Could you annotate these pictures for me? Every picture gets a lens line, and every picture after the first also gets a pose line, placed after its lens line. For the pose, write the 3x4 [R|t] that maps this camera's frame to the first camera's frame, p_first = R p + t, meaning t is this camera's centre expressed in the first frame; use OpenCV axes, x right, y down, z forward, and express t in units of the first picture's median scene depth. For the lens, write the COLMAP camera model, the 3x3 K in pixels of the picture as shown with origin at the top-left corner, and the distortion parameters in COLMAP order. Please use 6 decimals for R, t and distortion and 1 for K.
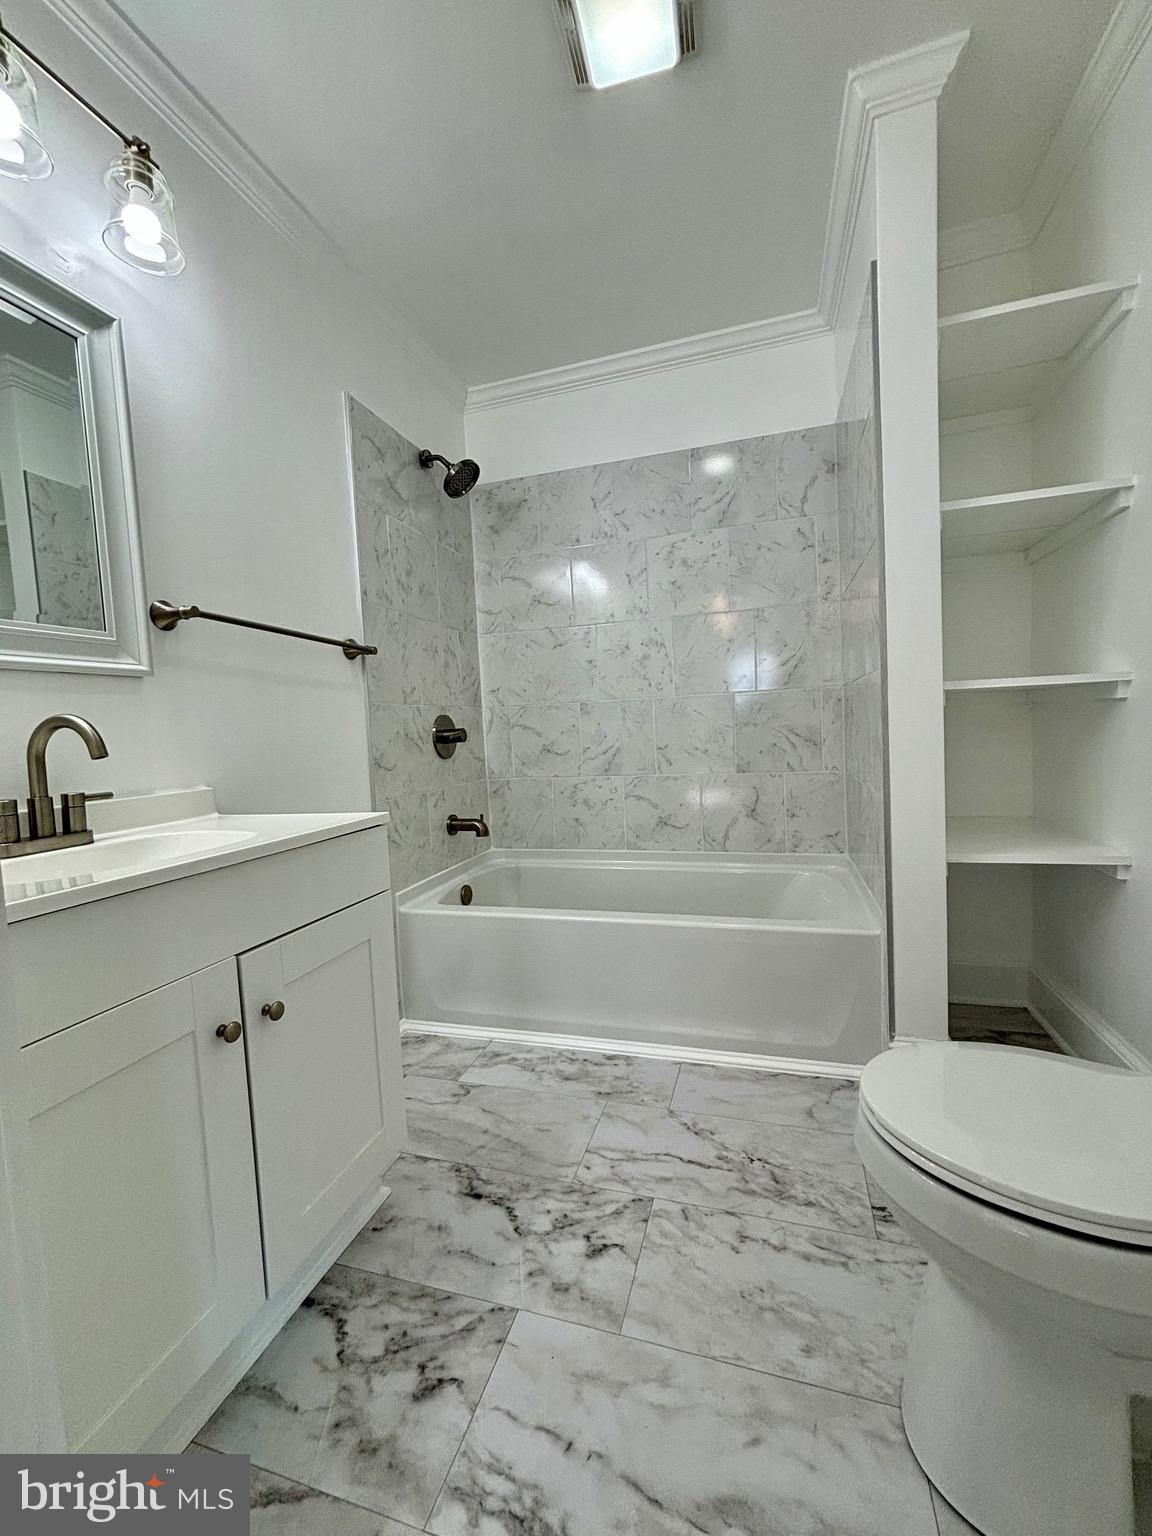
lens RADIAL K [[624.2, 0, 585.0], [0, 624.2, 762.7], [0, 0, 1]] dist [0.000903, 0.000834]
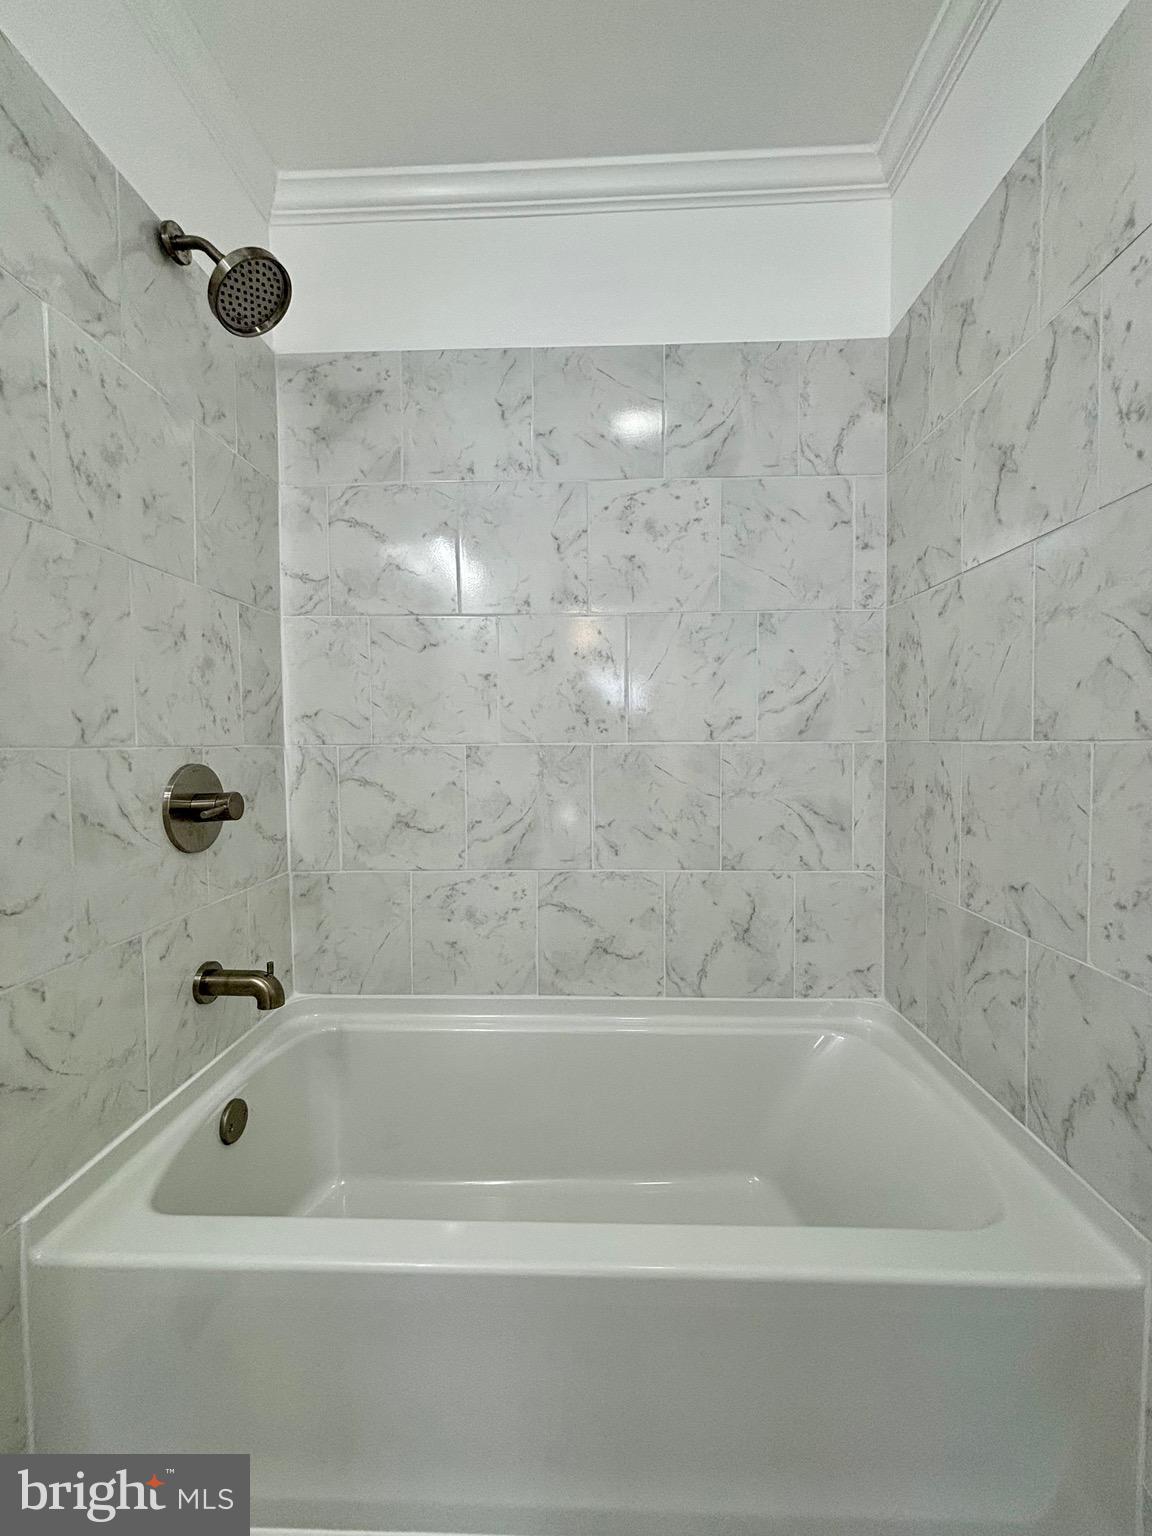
lens RADIAL K [[624.2, 0, 585.0], [0, 624.2, 762.7], [0, 0, 1]] dist [0.000903, 0.000834]
pose [[0.965860, 0.031644, 0.257125, -0.055245], [-0.025523, 0.999307, -0.027109, -0.073475], [-0.257805, 0.019621, 0.965998, 0.446725]]
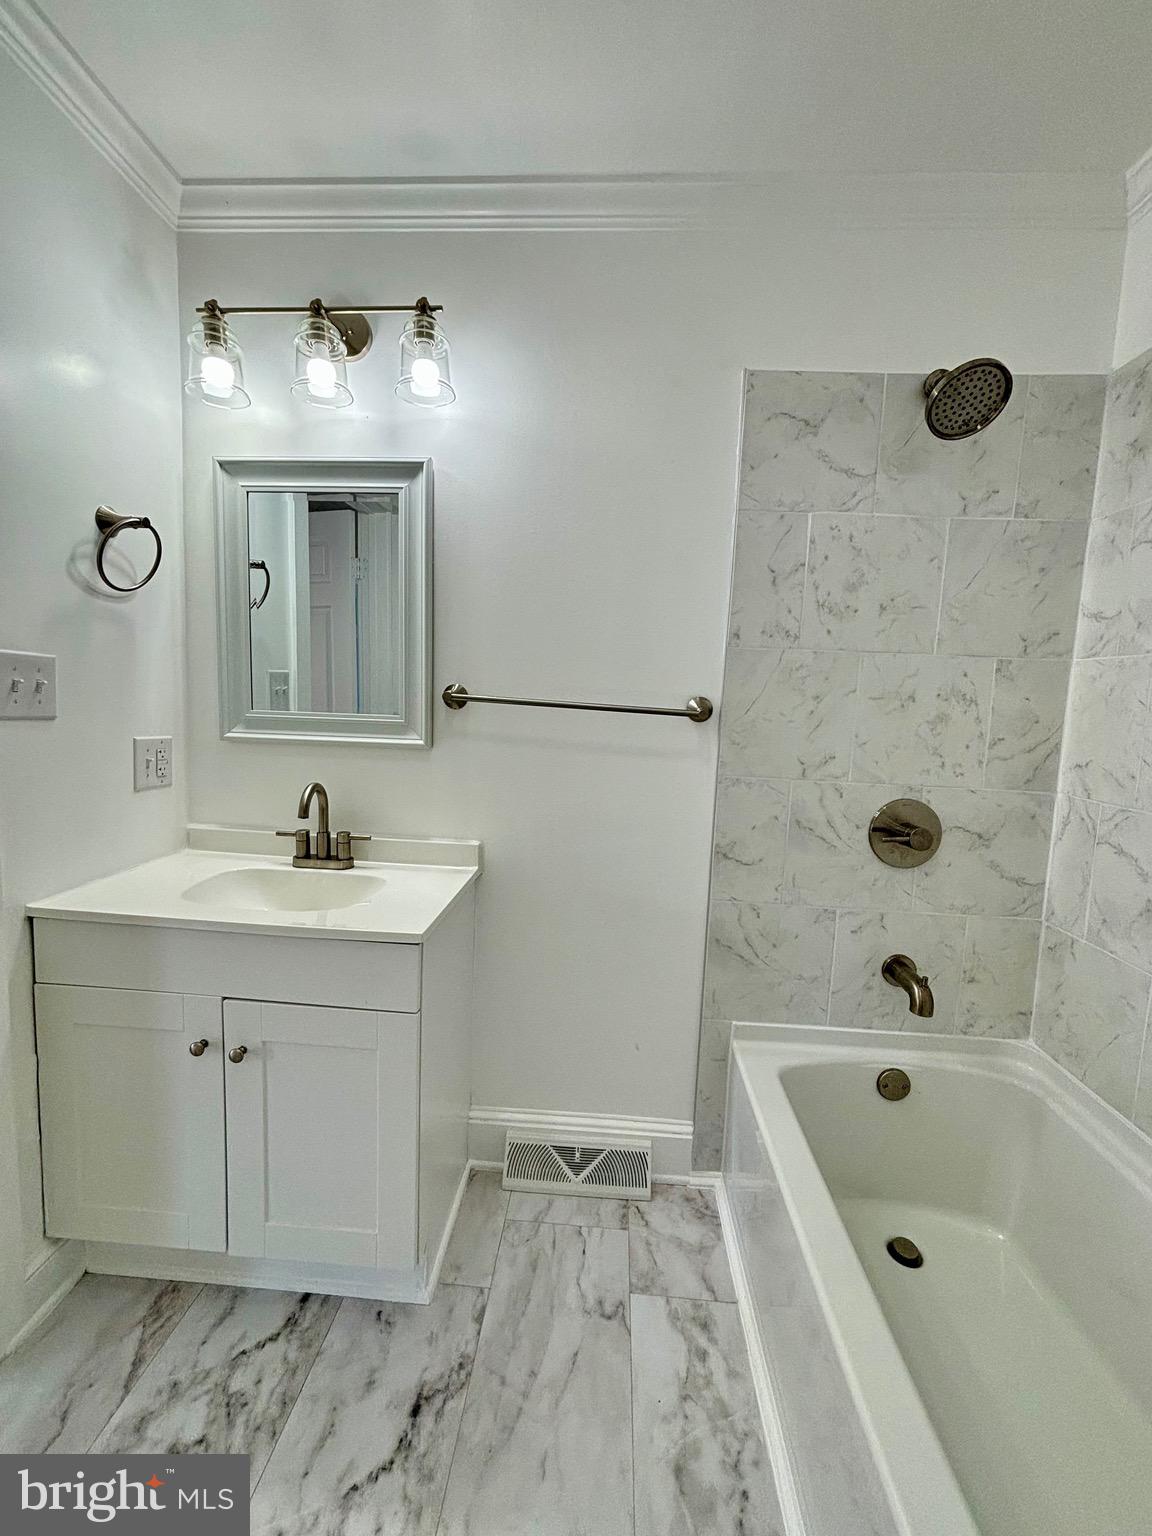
lens RADIAL K [[617.7, 0, 575.2], [0, 617.7, 764.6], [0, 0, 1]] dist [-0.000154, -0.000241]
pose [[0.225079, 0.160110, -0.961095, 0.299481], [-0.104415, 0.984689, 0.139587, -0.166847], [0.968730, 0.068934, 0.238350, 0.533080]]
